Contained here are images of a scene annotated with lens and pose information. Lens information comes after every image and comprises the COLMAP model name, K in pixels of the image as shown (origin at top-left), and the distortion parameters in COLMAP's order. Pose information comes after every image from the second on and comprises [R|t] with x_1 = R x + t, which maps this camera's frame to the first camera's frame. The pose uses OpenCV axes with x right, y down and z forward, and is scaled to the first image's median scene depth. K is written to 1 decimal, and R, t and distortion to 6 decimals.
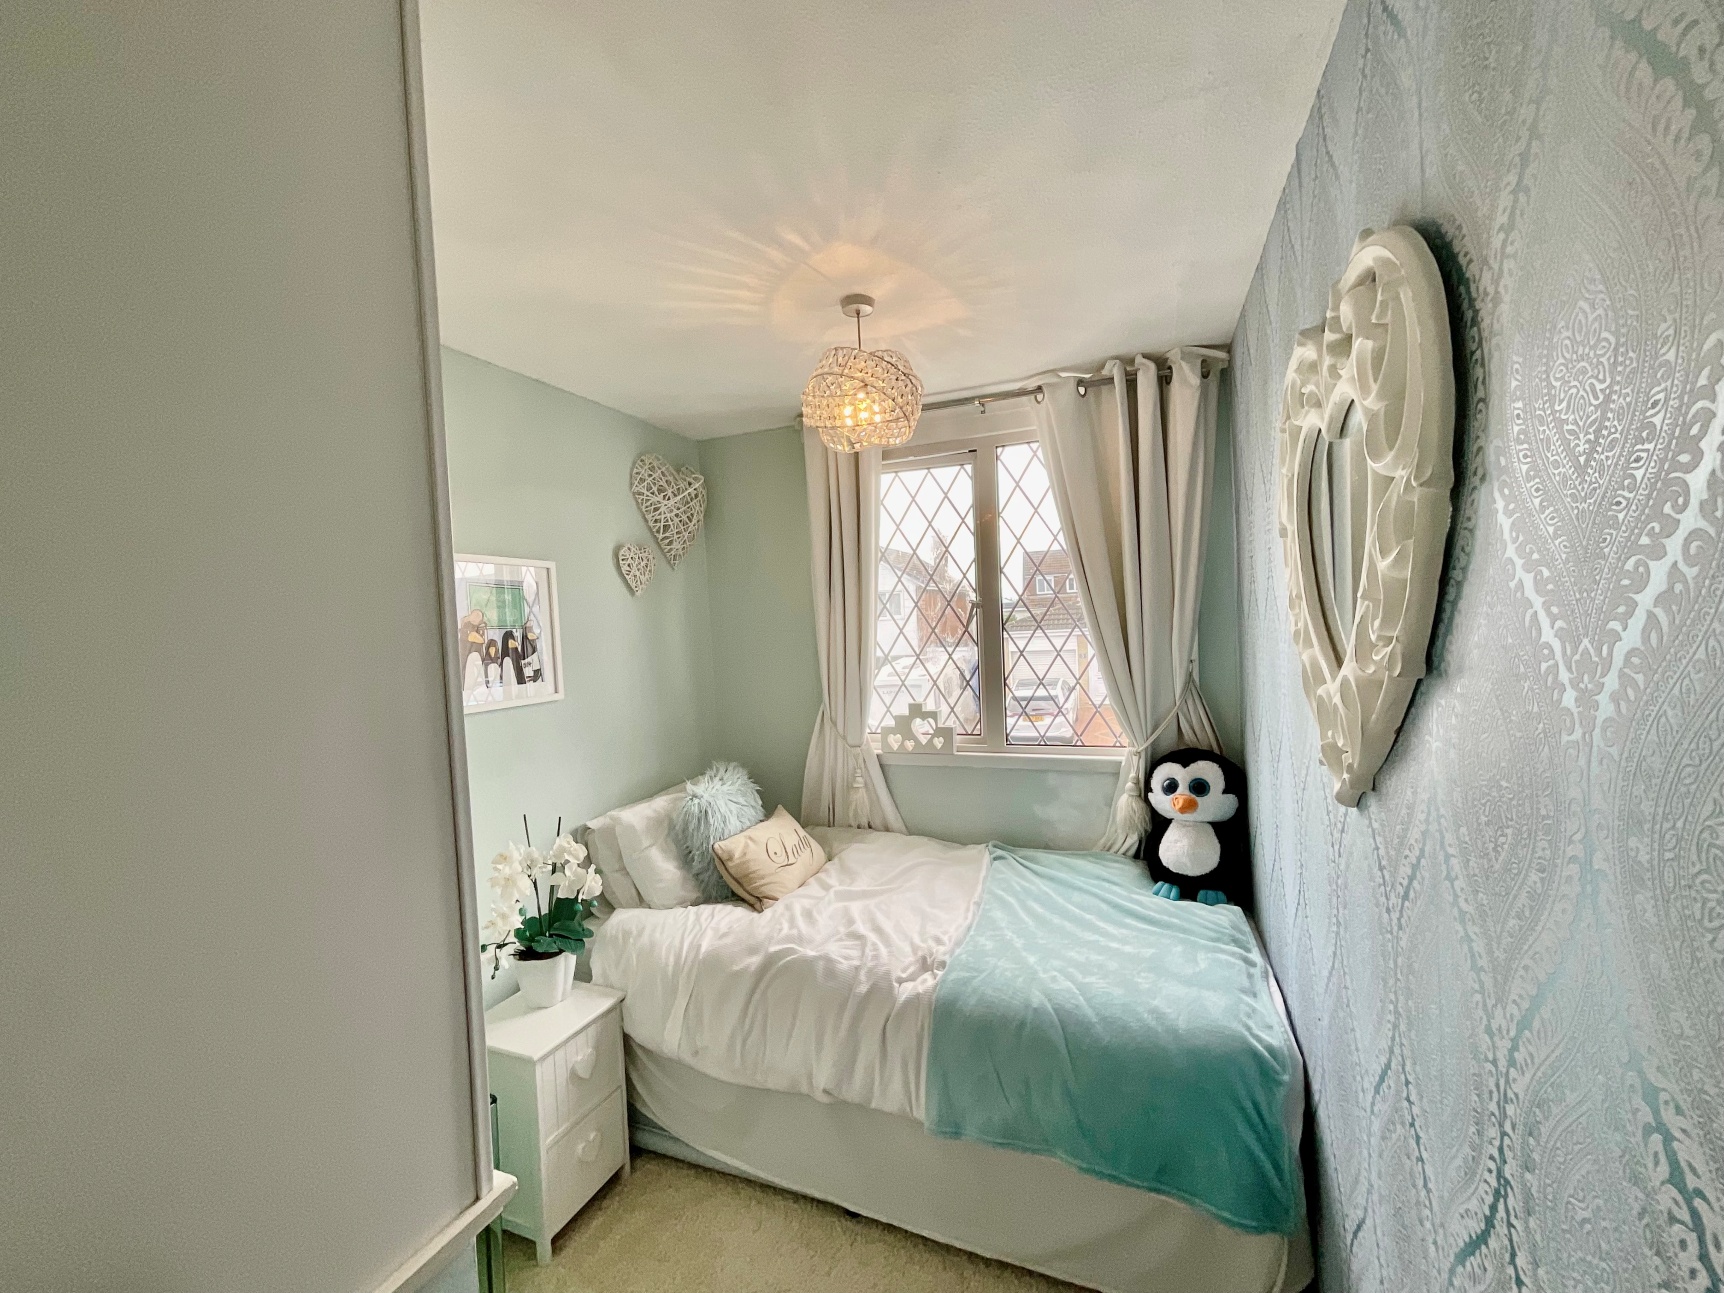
lens RADIAL K [[699.5, 0, 865.6], [0, 699.5, 646.5], [0, 0, 1]] dist [-0.001438, 0.000193]
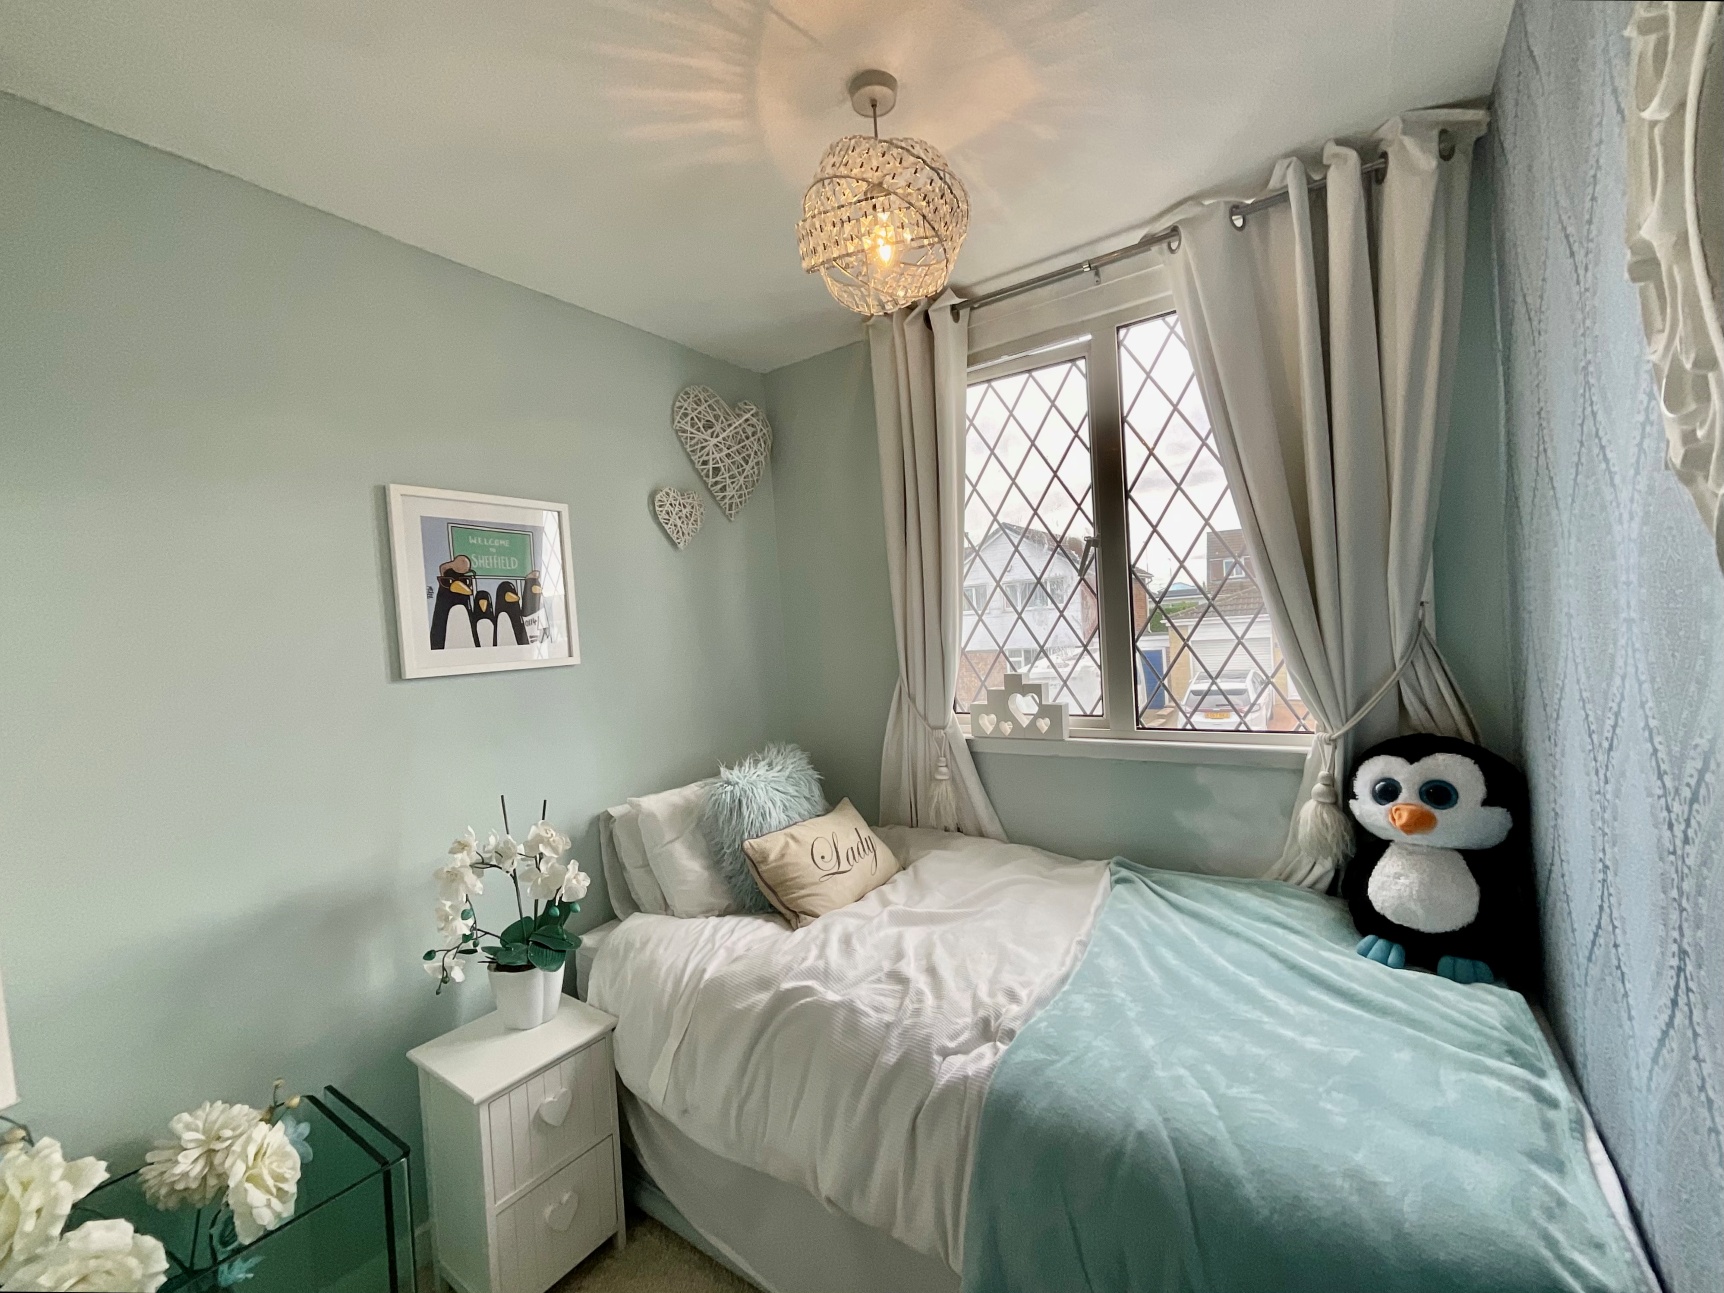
lens RADIAL K [[710.6, 0, 862.0], [0, 710.6, 646.5], [0, 0, 1]] dist [-0.013472, 0.012452]
pose [[0.973153, -0.009845, -0.229950, 0.109903], [0.011501, 0.999917, 0.005863, 0.054323], [0.229873, -0.008351, 0.973185, 0.239225]]
